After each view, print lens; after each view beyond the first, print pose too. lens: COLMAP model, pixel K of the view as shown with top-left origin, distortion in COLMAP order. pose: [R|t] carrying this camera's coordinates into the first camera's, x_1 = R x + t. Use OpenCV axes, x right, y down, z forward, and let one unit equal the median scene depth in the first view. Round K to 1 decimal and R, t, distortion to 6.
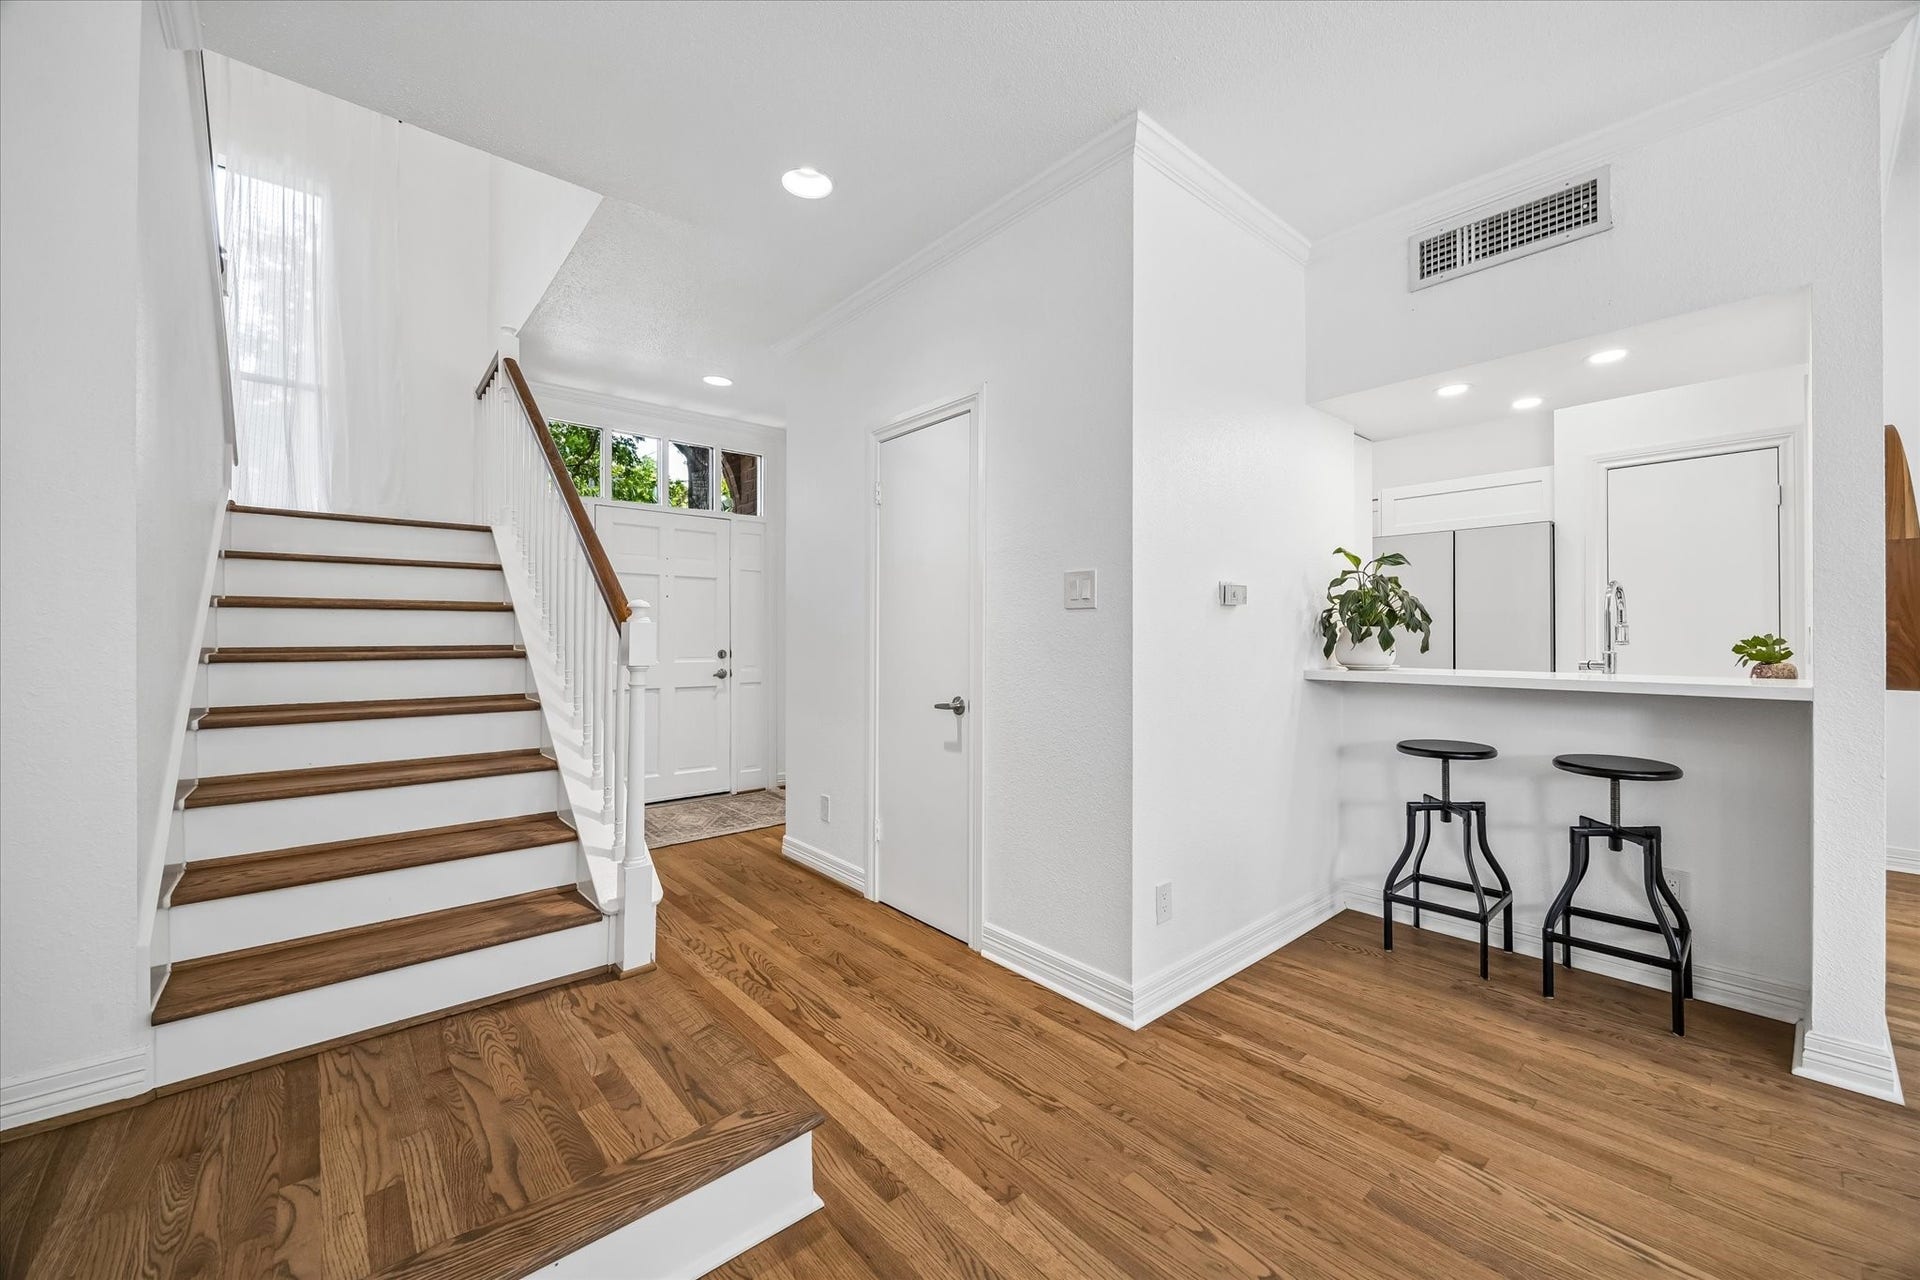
lens RADIAL K [[737.0, 0, 959.6], [0, 737.0, 629.2], [0, 0, 1]] dist [-0.001497, -0.000227]
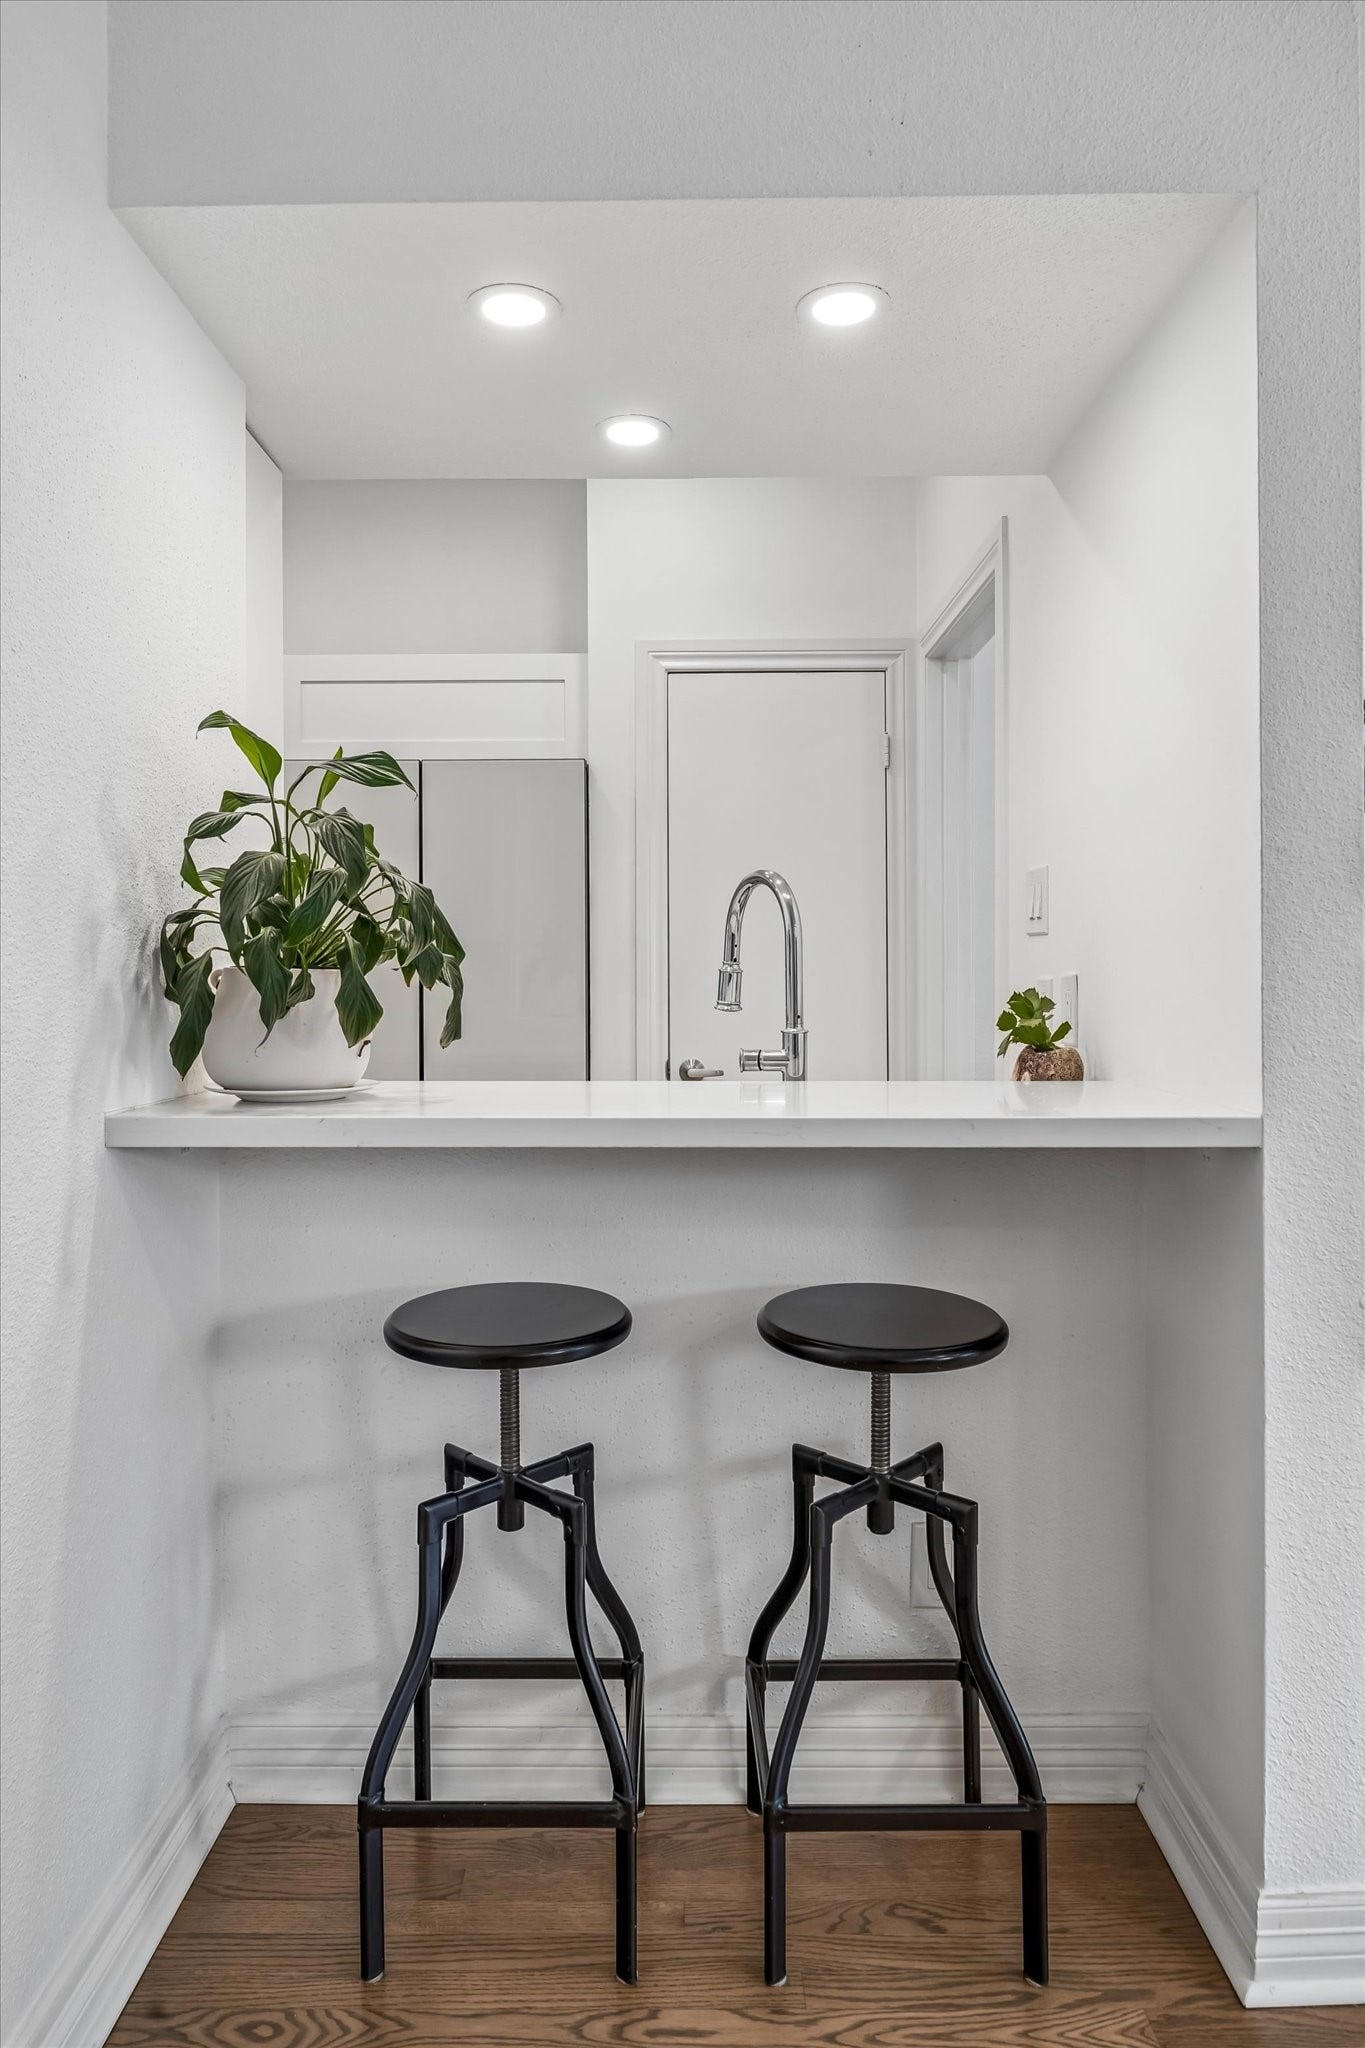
lens RADIAL K [[1313.6, 0, 683.6], [0, 1313.6, 1003.2], [0, 0, 1]] dist [-0.004447, -0.000946]
pose [[0.654964, -0.015606, 0.755499, 0.232088], [-0.003767, 0.999707, 0.023916, -0.003182], [-0.755651, -0.018510, 0.654713, 0.502623]]
